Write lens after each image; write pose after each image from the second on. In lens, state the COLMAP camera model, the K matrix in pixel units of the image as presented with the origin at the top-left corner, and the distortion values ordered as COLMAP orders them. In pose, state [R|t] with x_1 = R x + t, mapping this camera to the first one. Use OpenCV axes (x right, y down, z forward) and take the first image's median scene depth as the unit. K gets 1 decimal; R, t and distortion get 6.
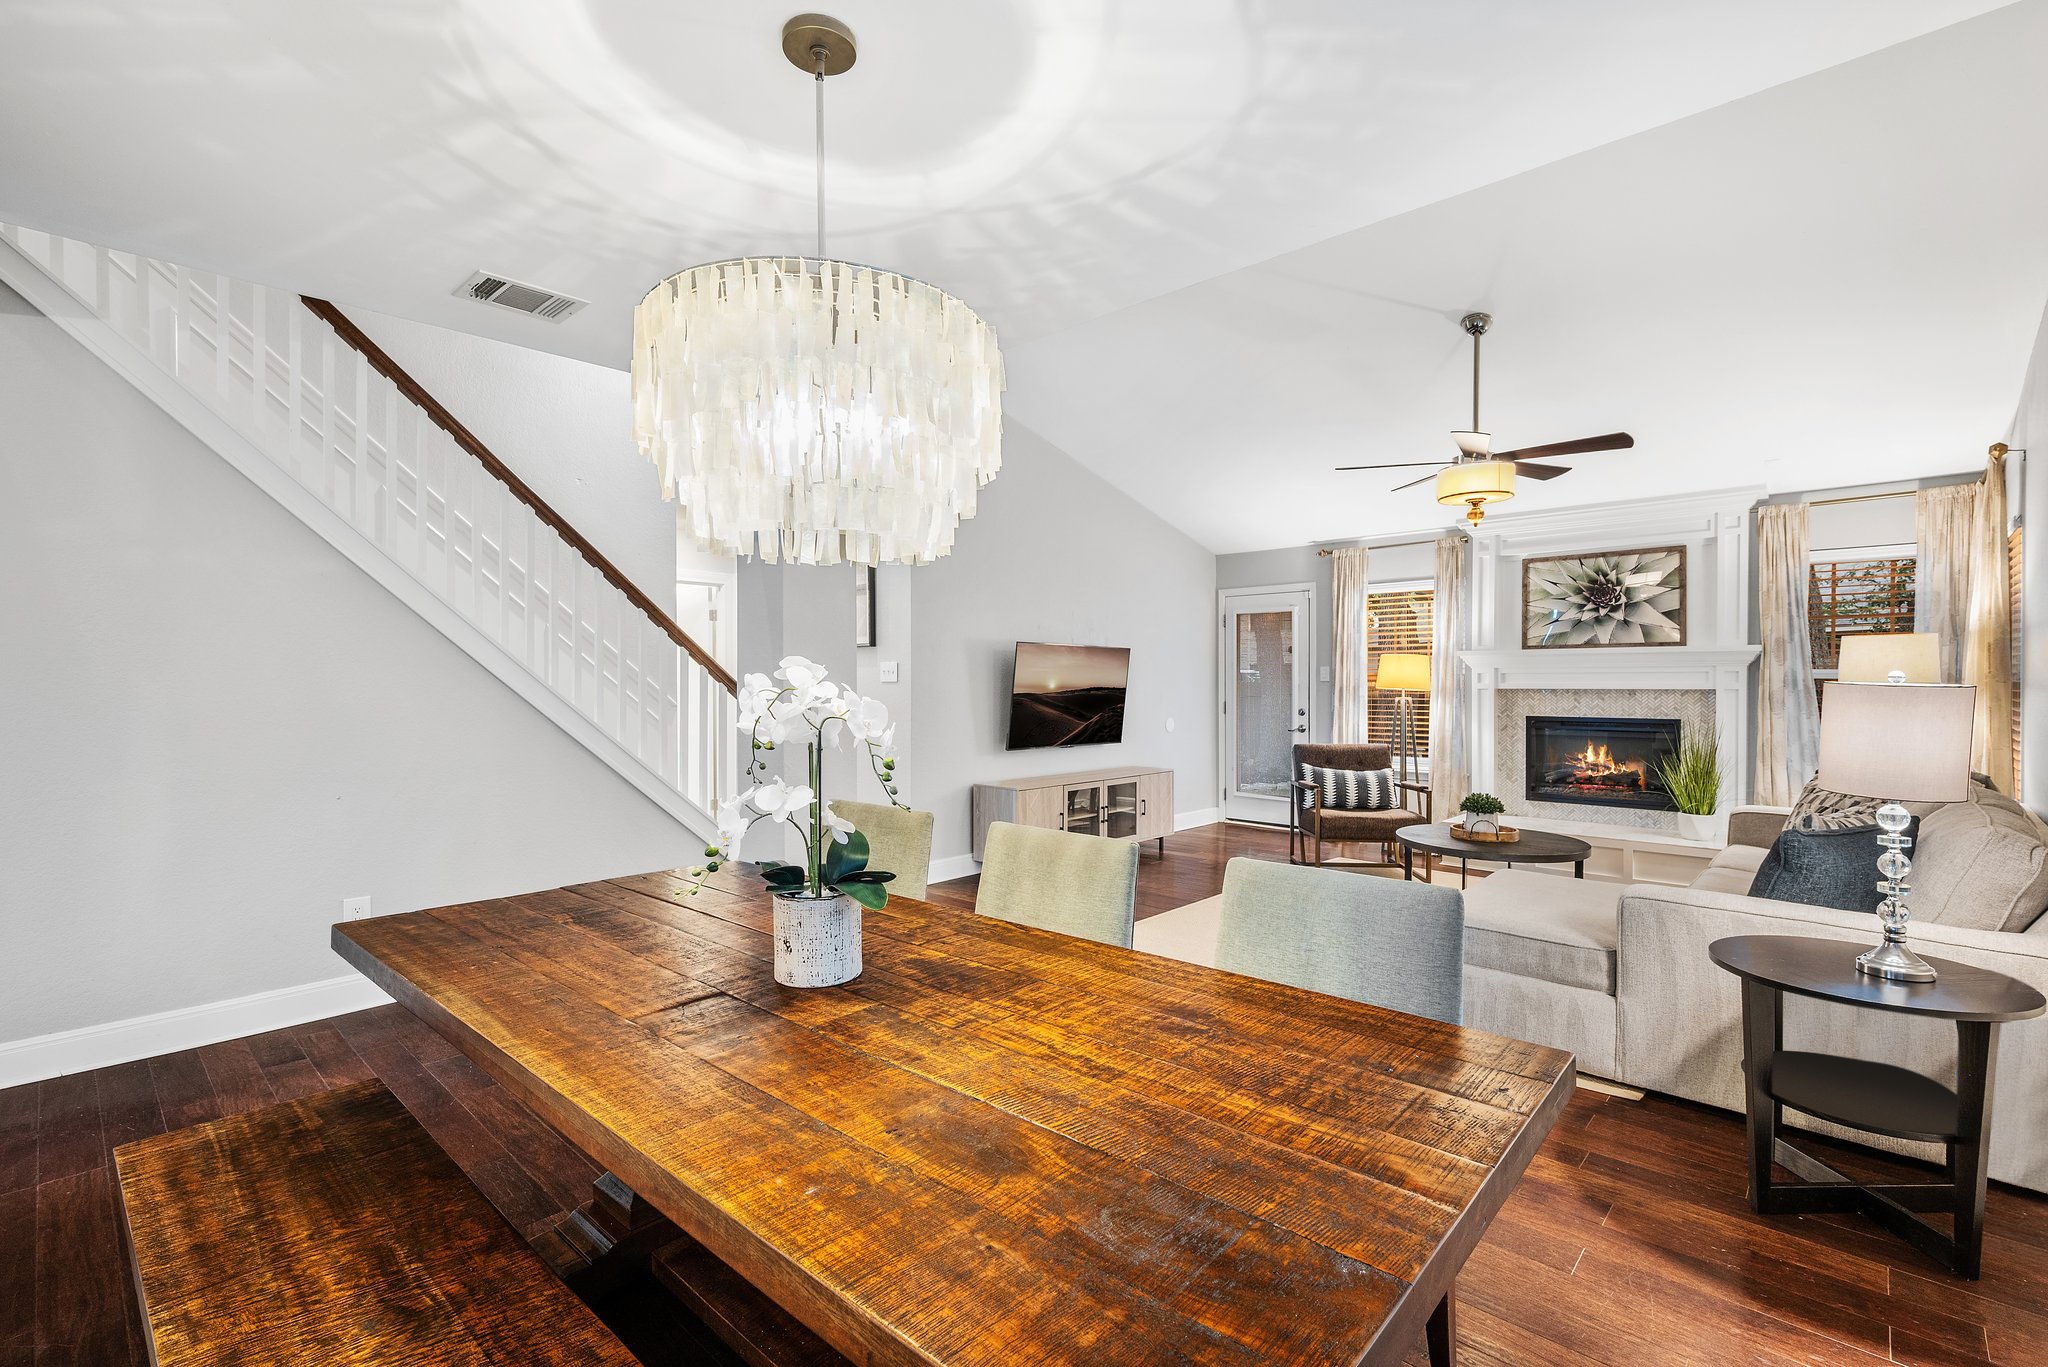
lens RADIAL K [[919.1, 0, 1020.9], [0, 919.1, 689.3], [0, 0, 1]] dist [0.000614, -0.000081]
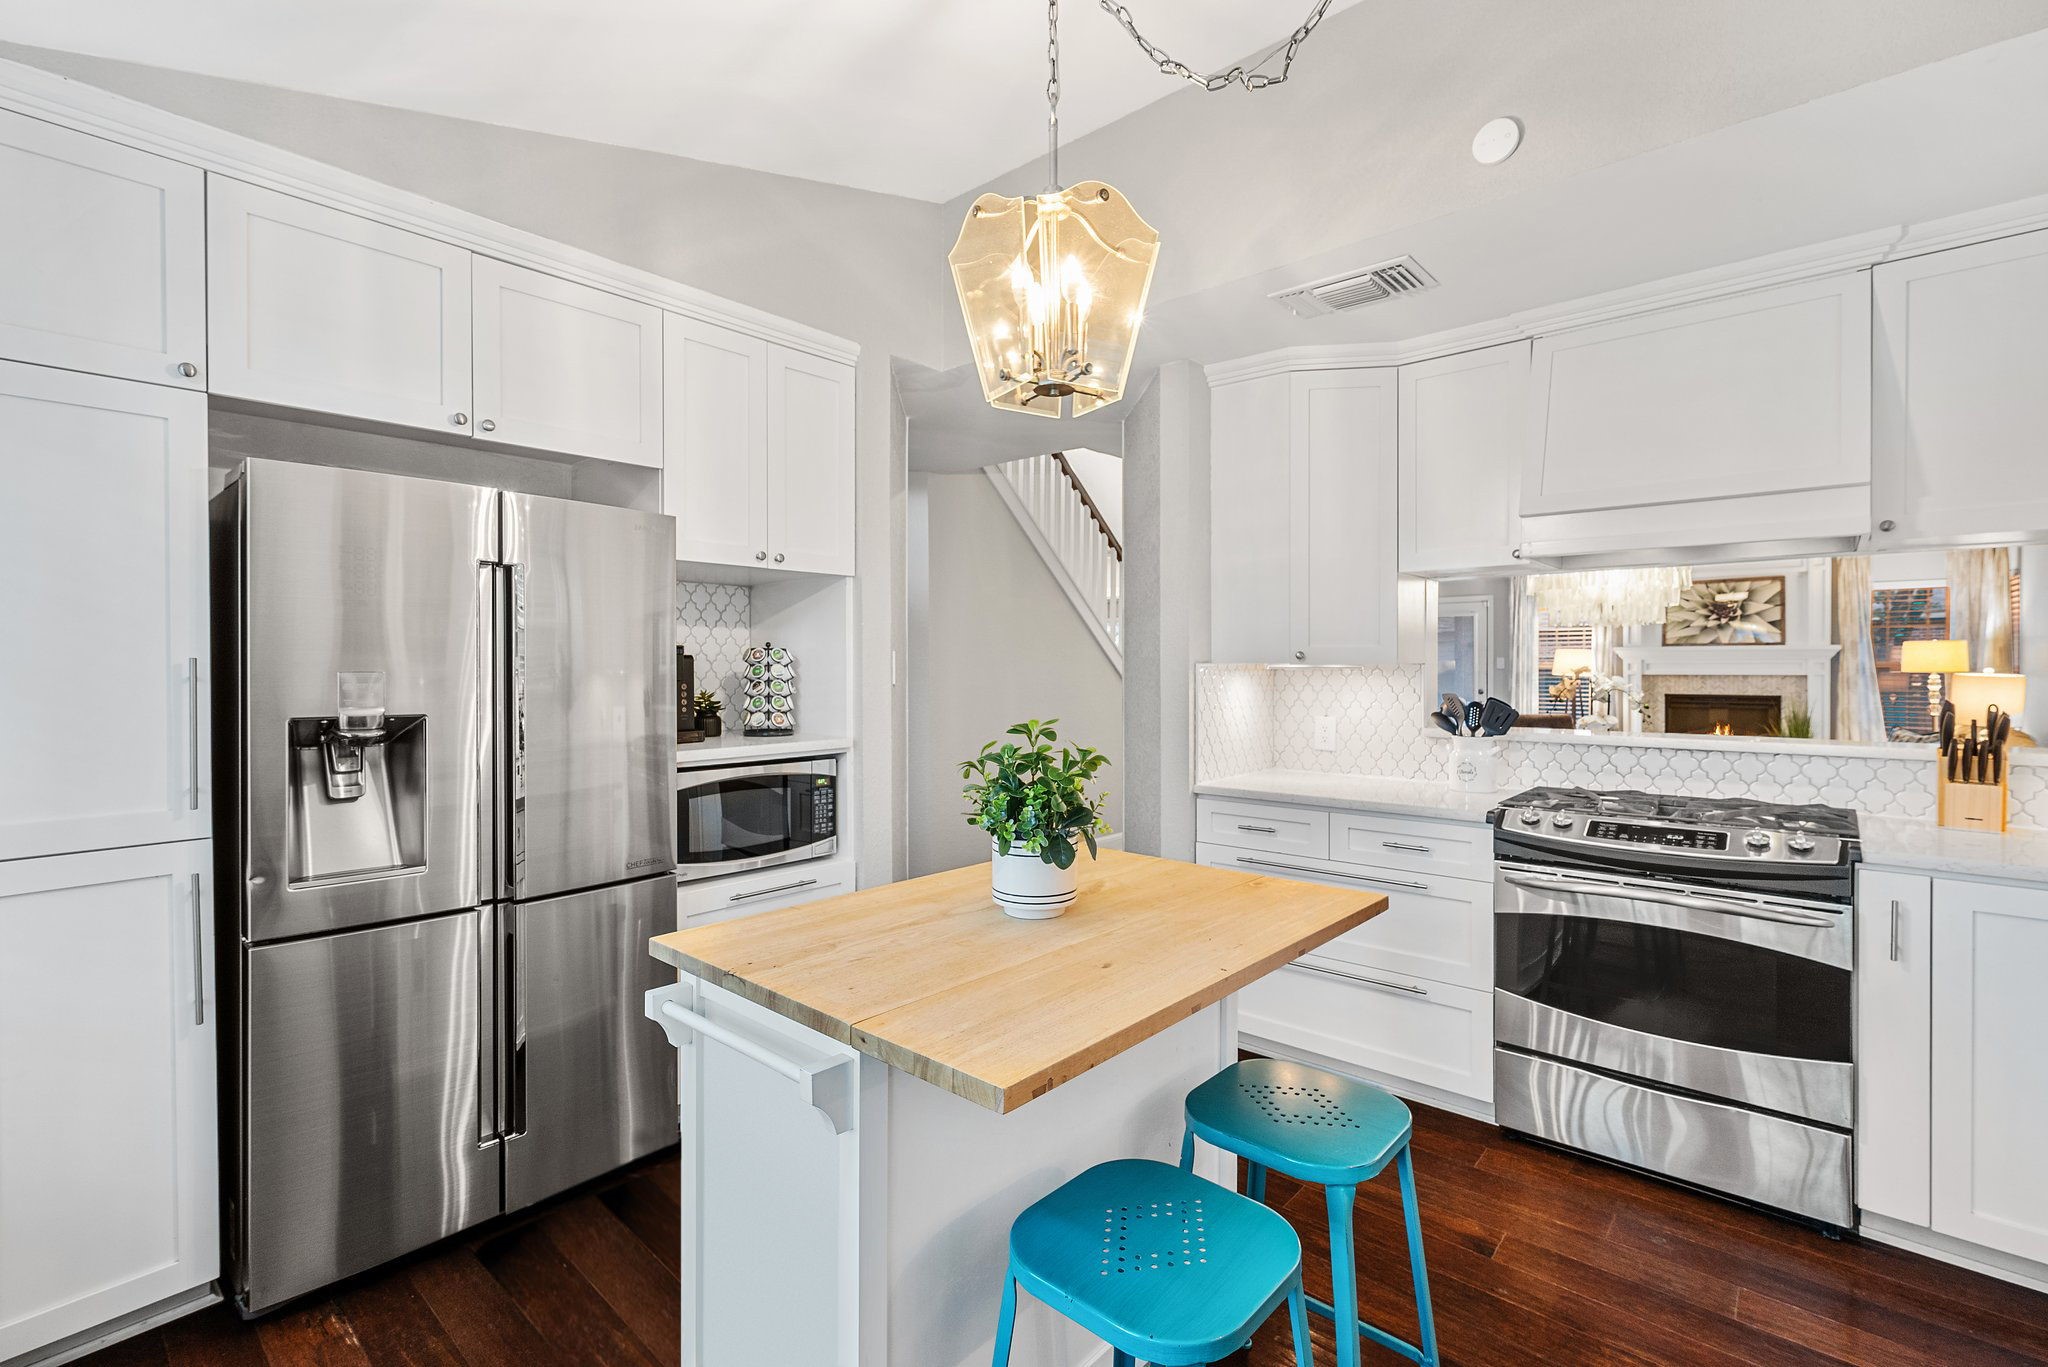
lens RADIAL K [[912.2, 0, 1029.0], [0, 912.2, 666.6], [0, 0, 1]] dist [0.000466, -0.000310]
pose [[0.999556, 0.000223, 0.029781, -0.484956], [-0.000001, 0.999972, -0.007448, -0.002321], [-0.029782, 0.007444, 0.999529, -0.382013]]
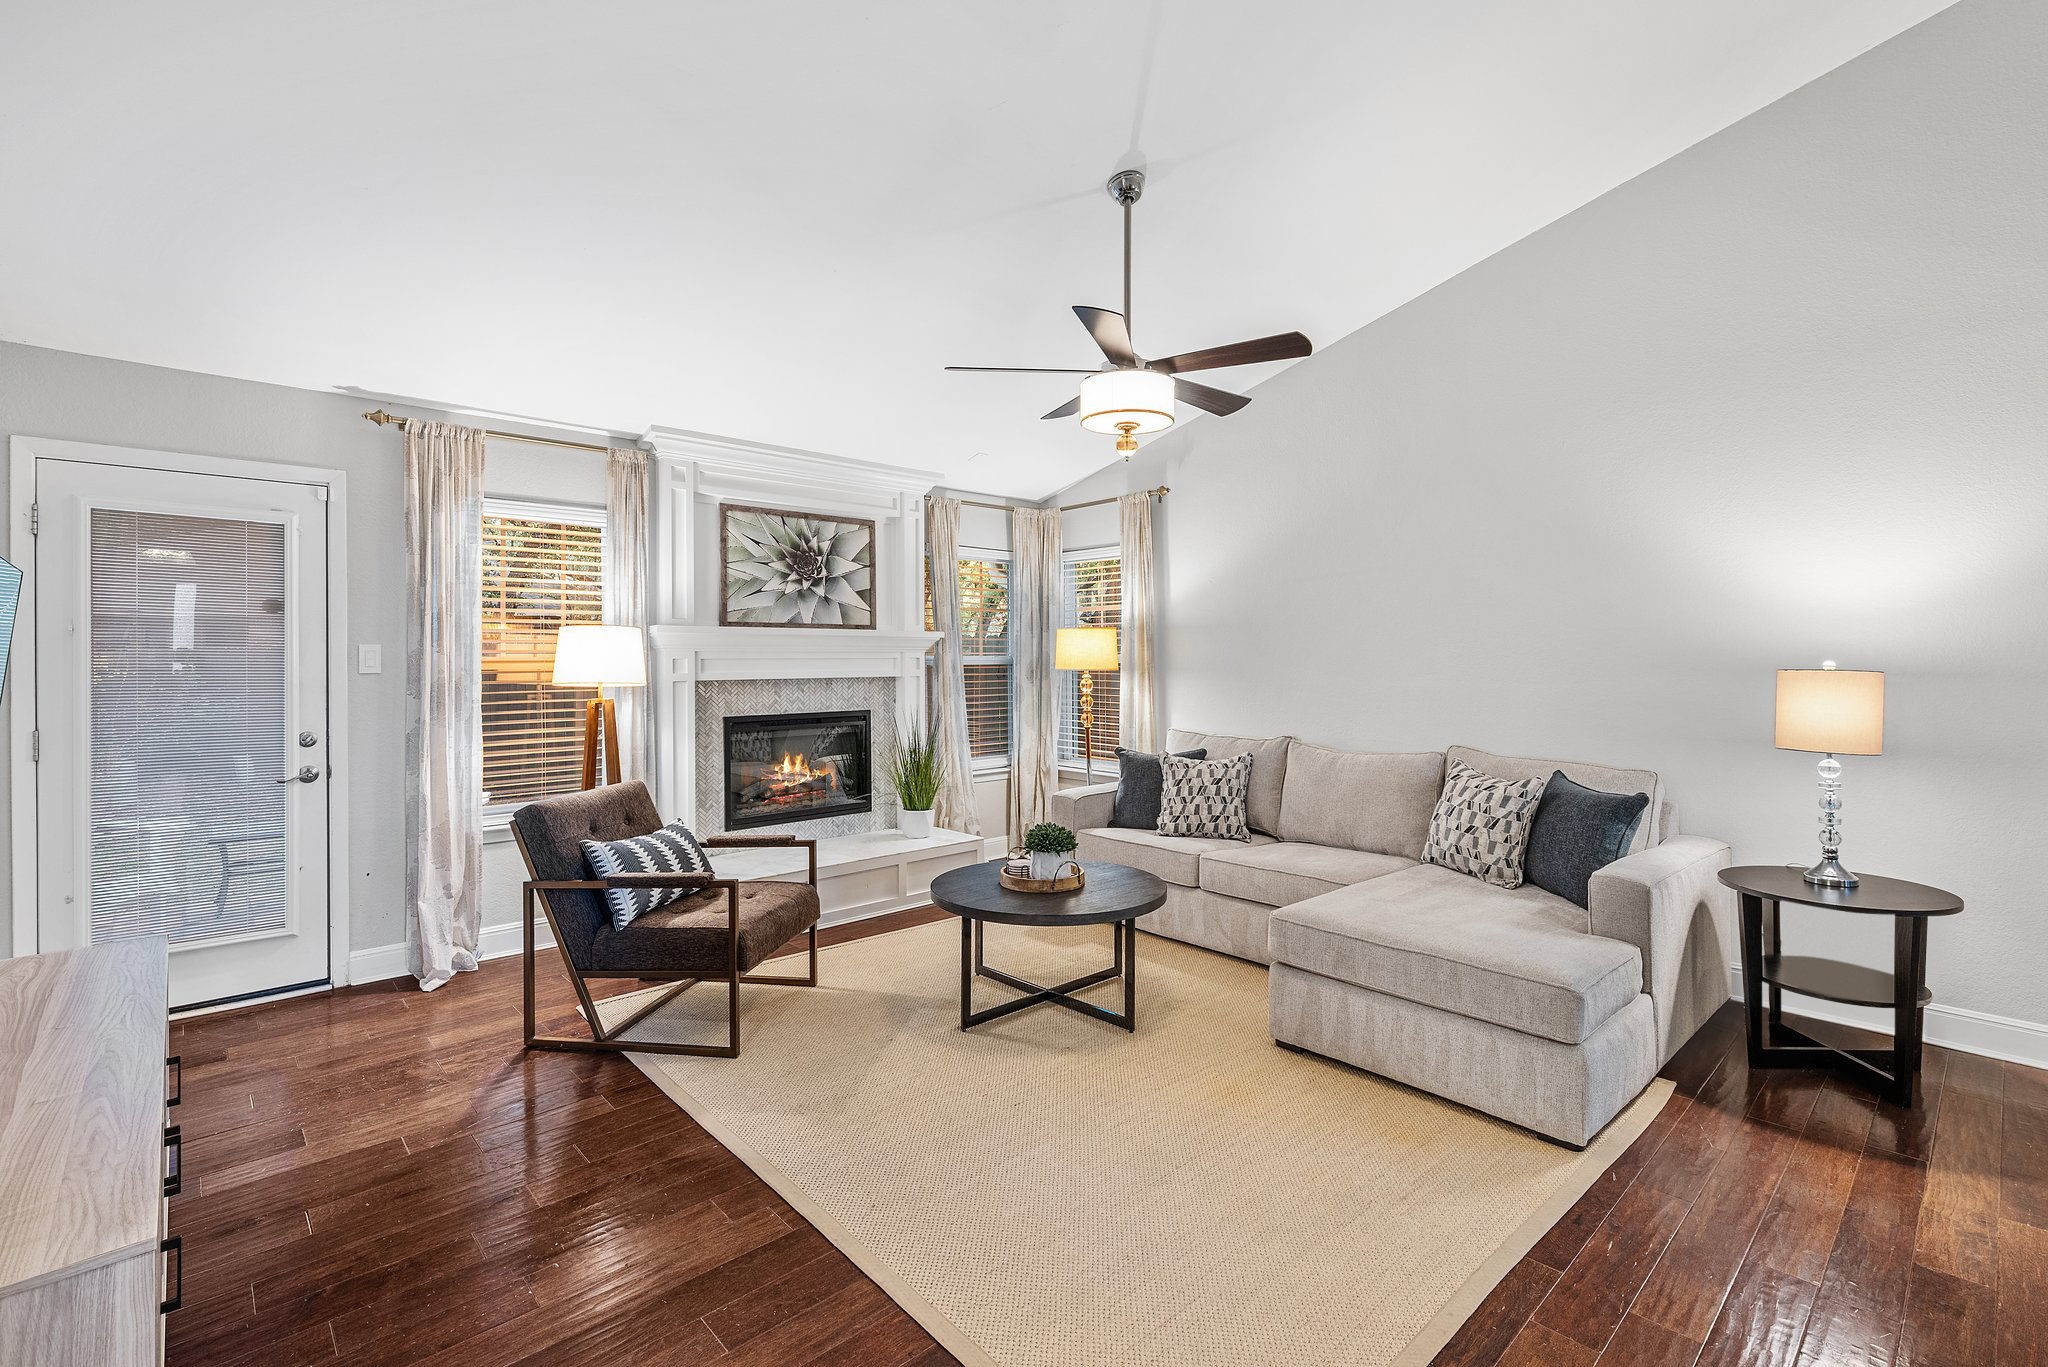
lens RADIAL K [[912.2, 0, 1029.0], [0, 912.2, 666.6], [0, 0, 1]] dist [0.000466, -0.000310]
pose [[0.064709, -0.008005, 0.997872, -0.171151], [0.014206, 0.999874, 0.007100, -0.013599], [-0.997803, 0.013716, 0.064815, 0.742135]]
